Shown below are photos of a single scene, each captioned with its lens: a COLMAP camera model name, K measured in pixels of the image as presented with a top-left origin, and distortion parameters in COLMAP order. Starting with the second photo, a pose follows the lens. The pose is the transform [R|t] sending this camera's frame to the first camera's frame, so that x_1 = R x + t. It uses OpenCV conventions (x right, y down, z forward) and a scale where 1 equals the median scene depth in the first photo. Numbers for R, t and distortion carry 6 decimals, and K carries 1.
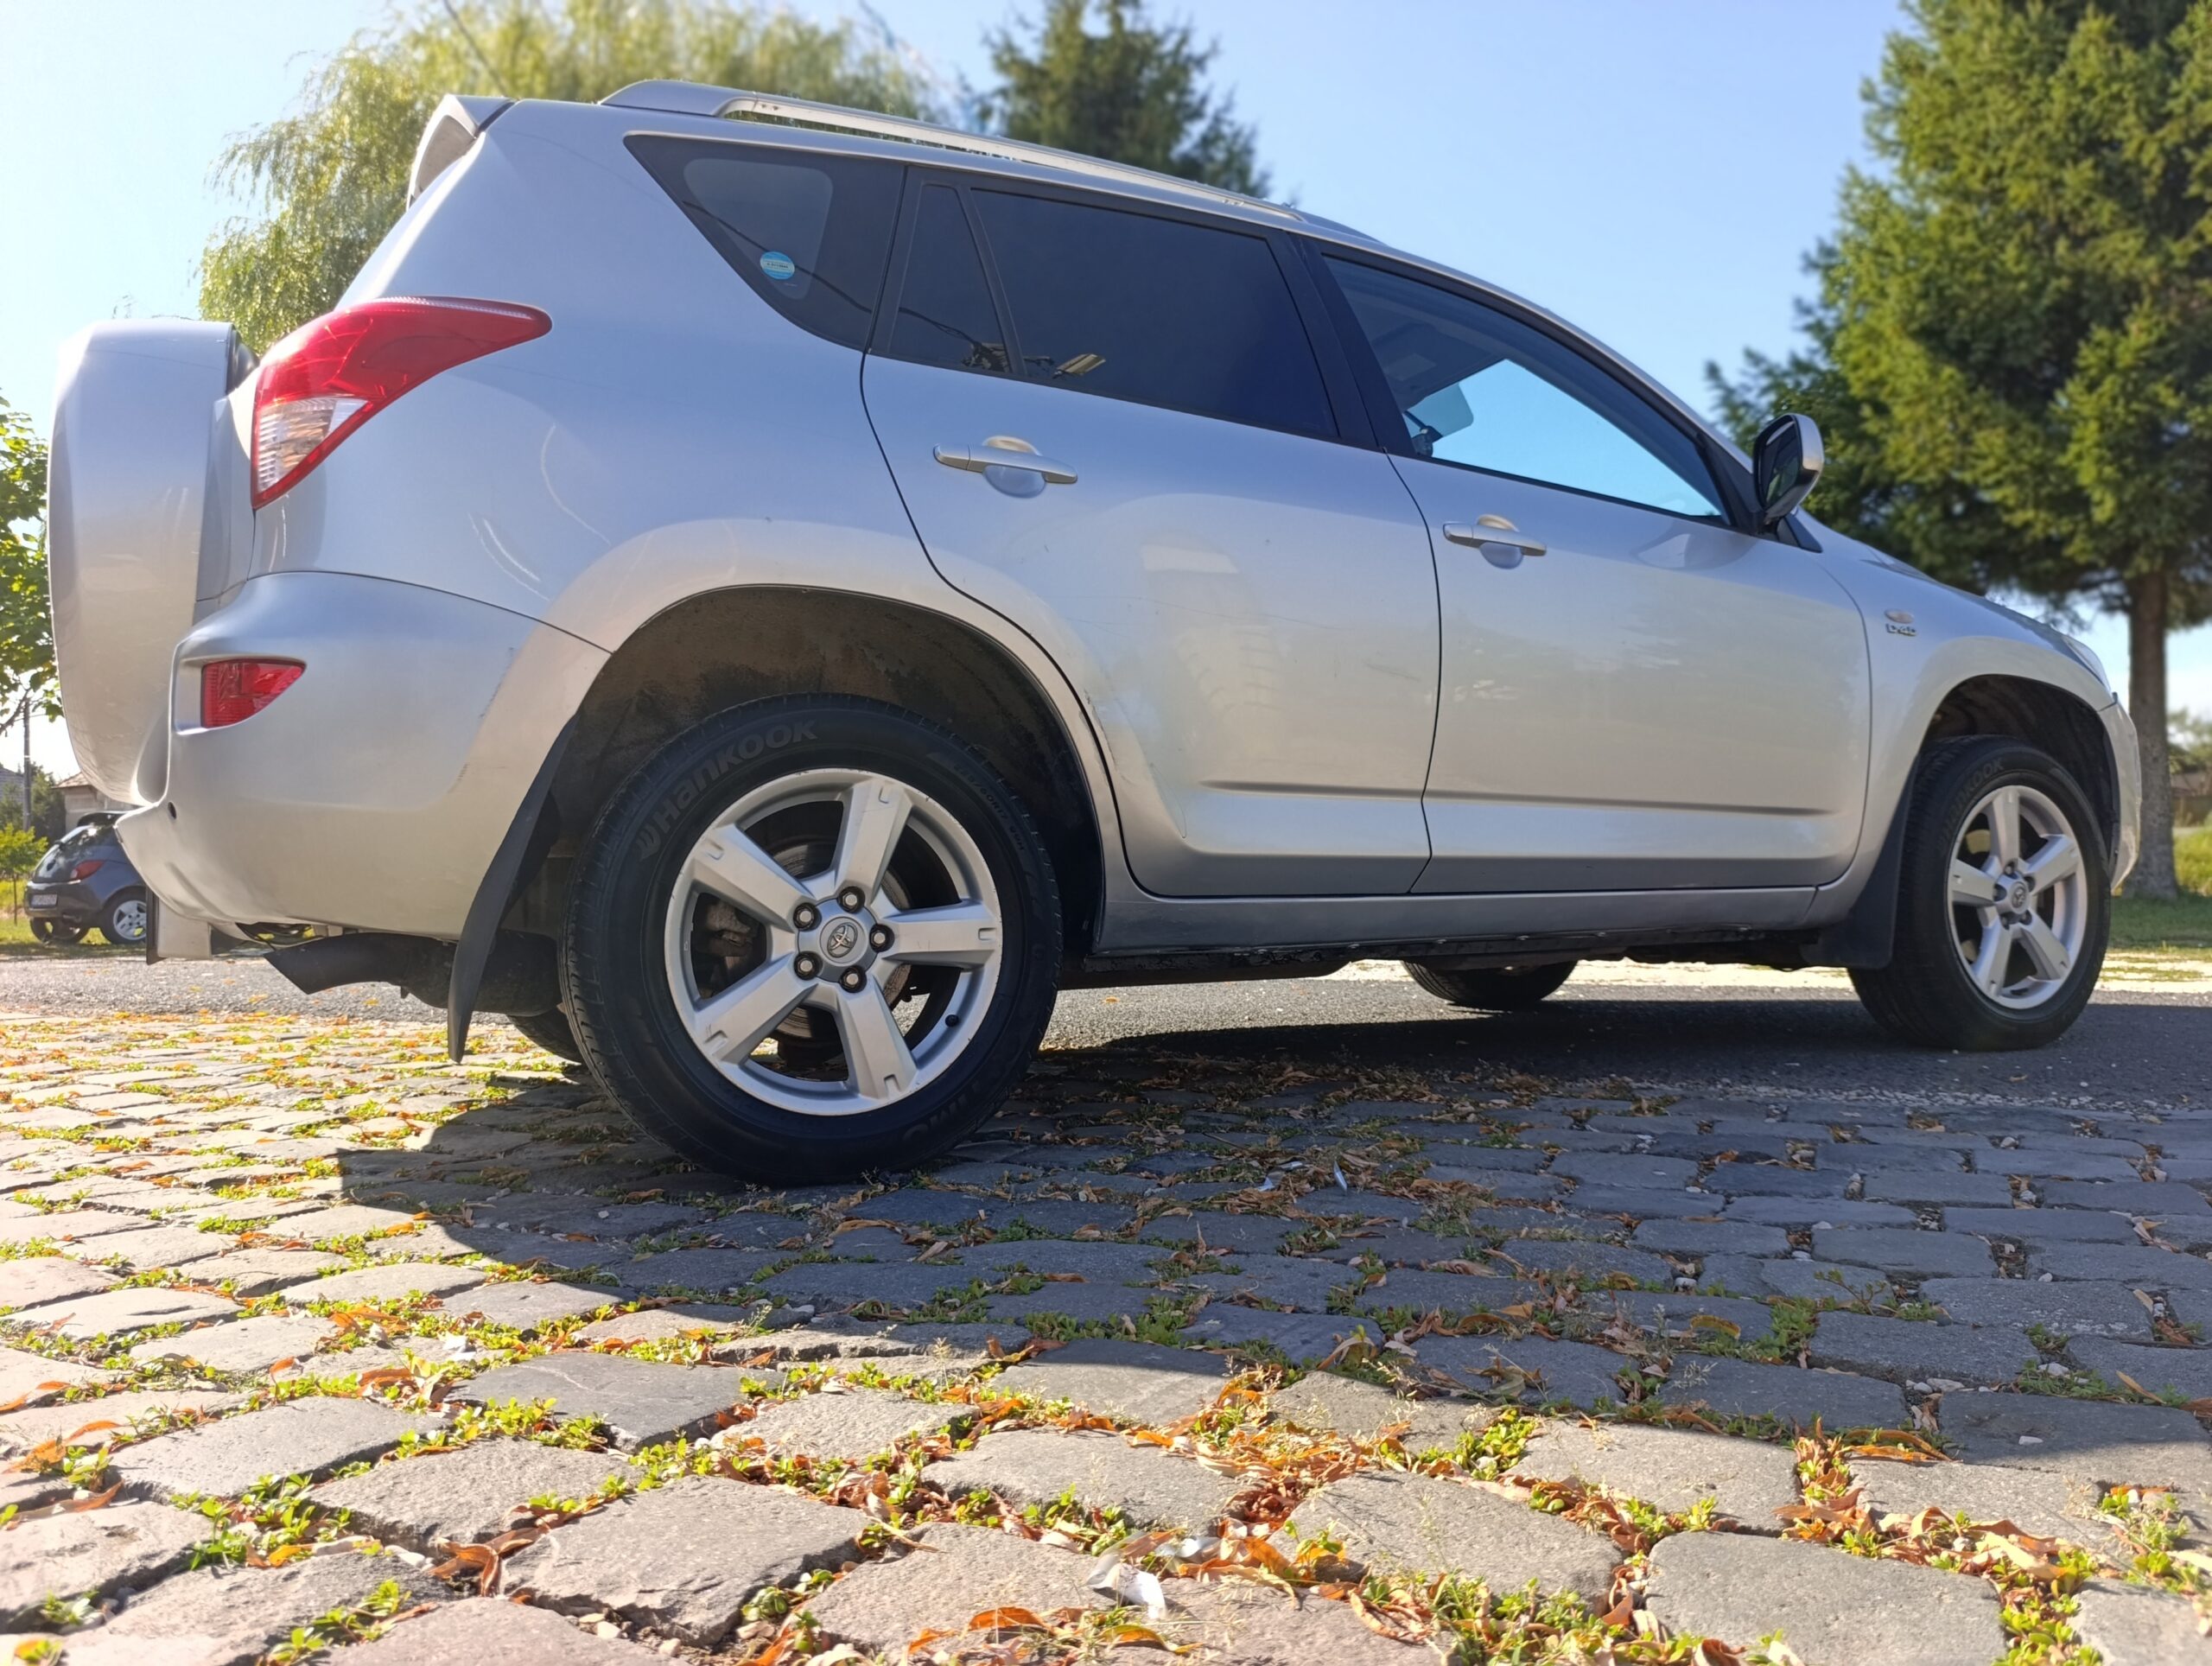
lens RADIAL K [[1548.5, 0, 1104.4], [0, 1548.5, 831.7], [0, 0, 1]] dist [0.008487, -0.024953]
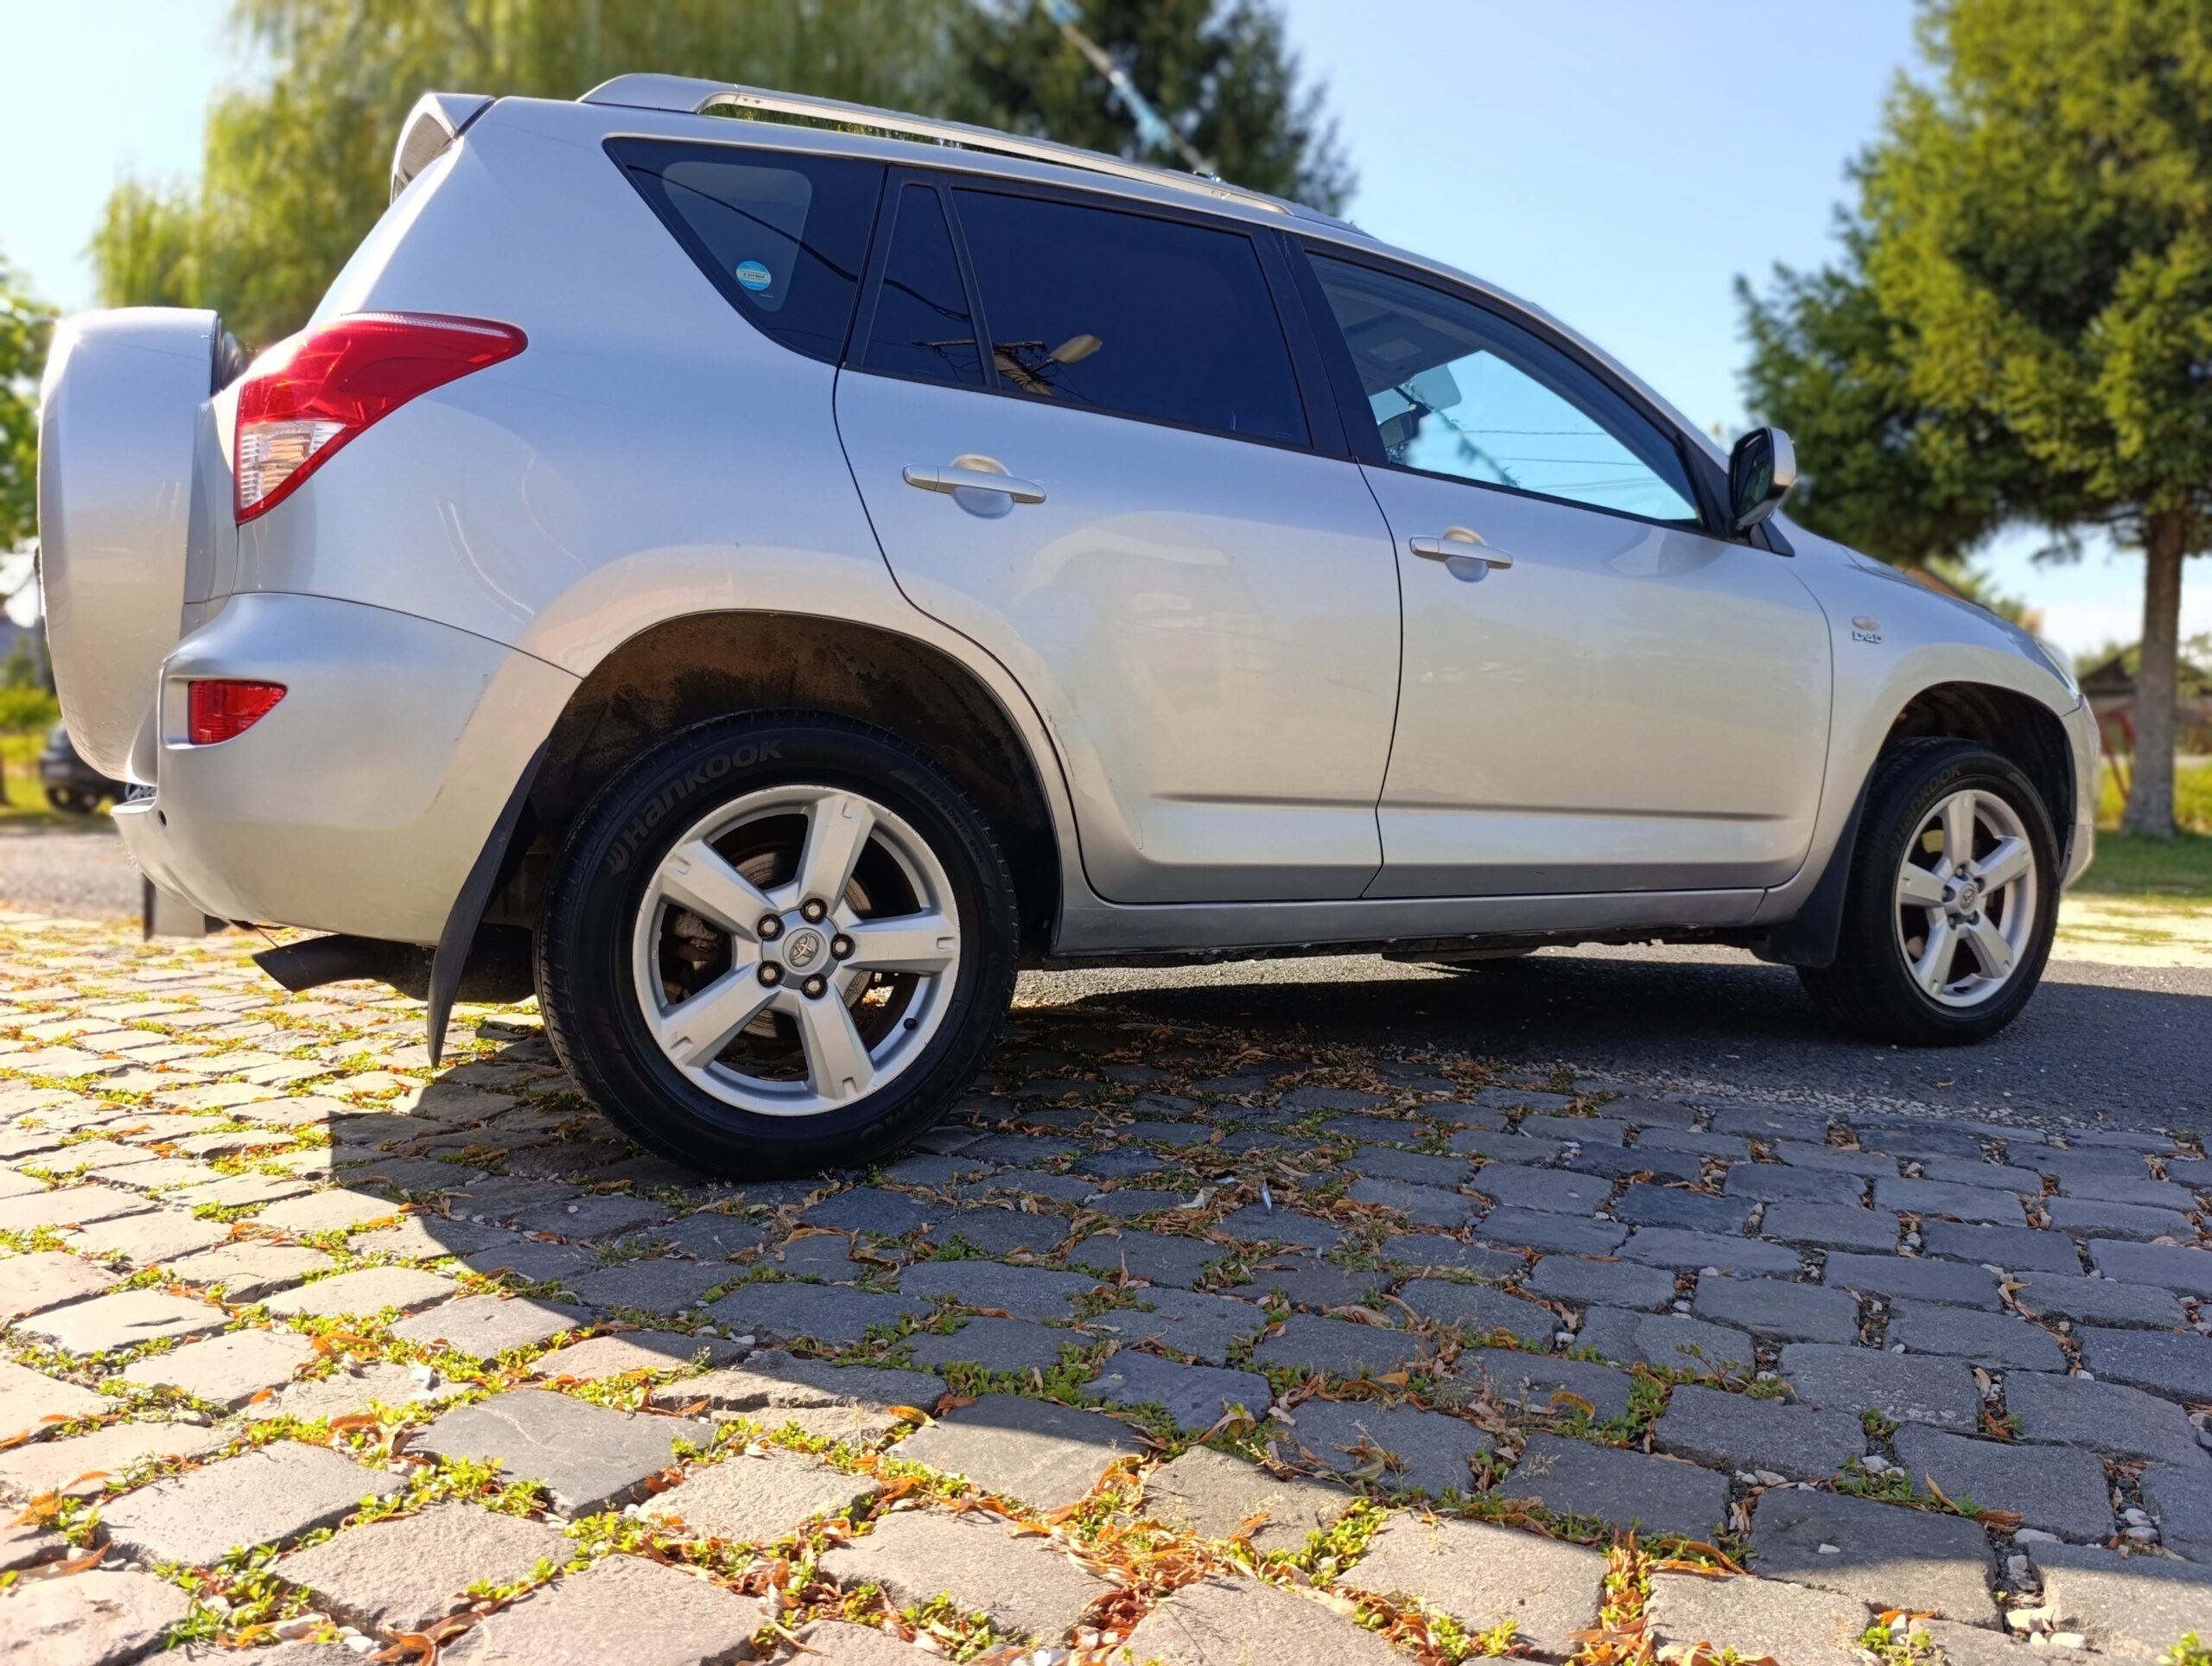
lens RADIAL K [[1550.4, 0, 1106.0], [0, 1550.4, 833.0], [0, 0, 1]] dist [0.006408, -0.020233]
pose [[0.999491, 0.031410, -0.005549, 0.038049], [-0.030861, 0.996268, 0.080602, -0.100611], [0.008060, -0.080390, 0.996731, -0.036220]]
